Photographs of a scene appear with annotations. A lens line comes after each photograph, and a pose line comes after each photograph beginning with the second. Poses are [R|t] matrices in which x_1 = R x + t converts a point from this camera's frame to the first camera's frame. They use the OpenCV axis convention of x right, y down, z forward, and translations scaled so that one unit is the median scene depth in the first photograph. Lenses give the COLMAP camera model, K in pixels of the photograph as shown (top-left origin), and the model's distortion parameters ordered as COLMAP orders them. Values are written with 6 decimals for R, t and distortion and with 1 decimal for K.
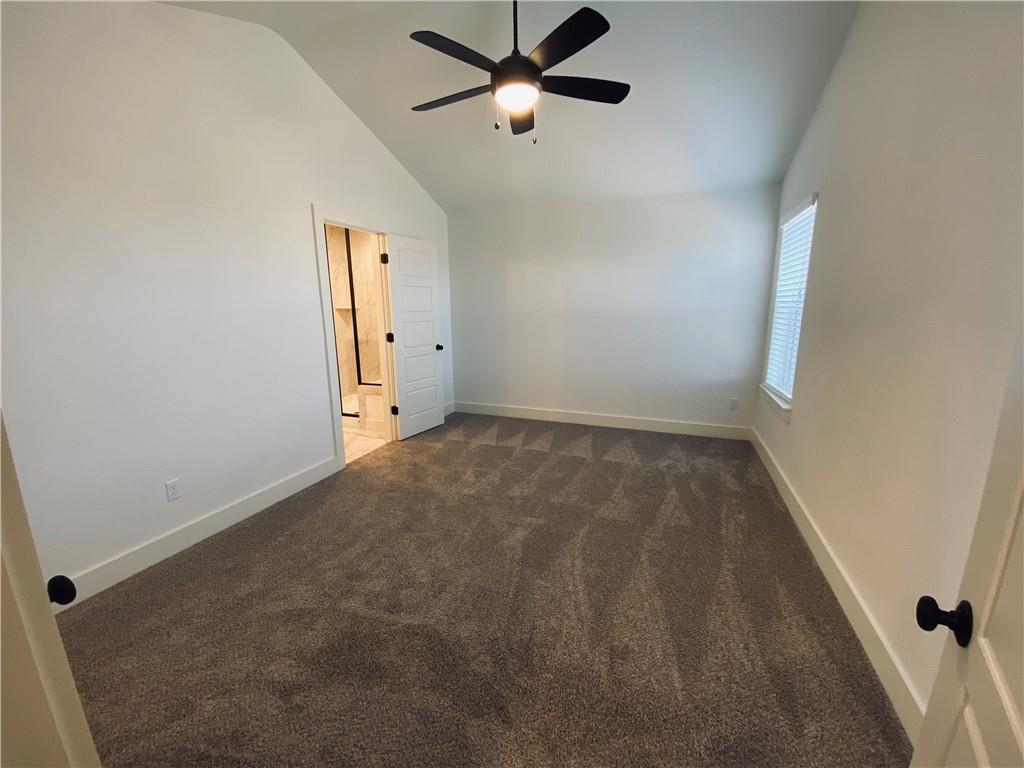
lens RADIAL K [[418.0, 0, 512.0], [0, 418.0, 384.0], [0, 0, 1]] dist [0.020386, -0.022212]
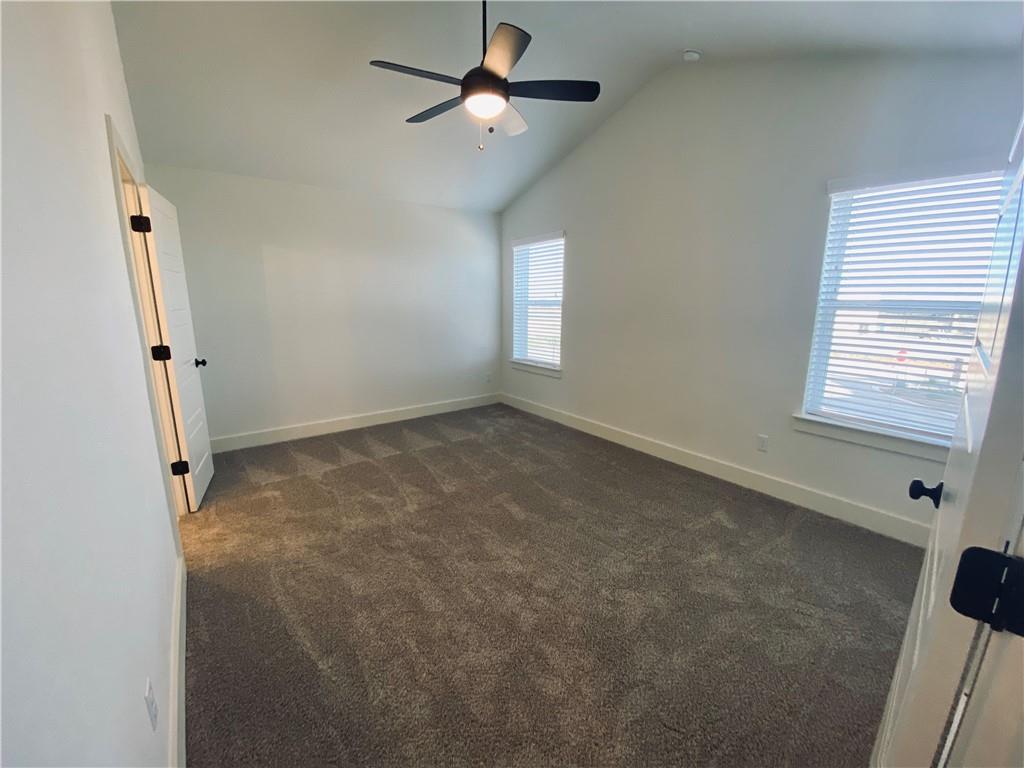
lens RADIAL K [[418.0, 0, 512.0], [0, 418.0, 384.0], [0, 0, 1]] dist [0.020386, -0.022212]
pose [[0.524976, -0.162605, 0.835440, -0.584368], [0.156912, 0.983246, 0.092772, -0.047682], [-0.836528, 0.082387, 0.541695, 0.253162]]
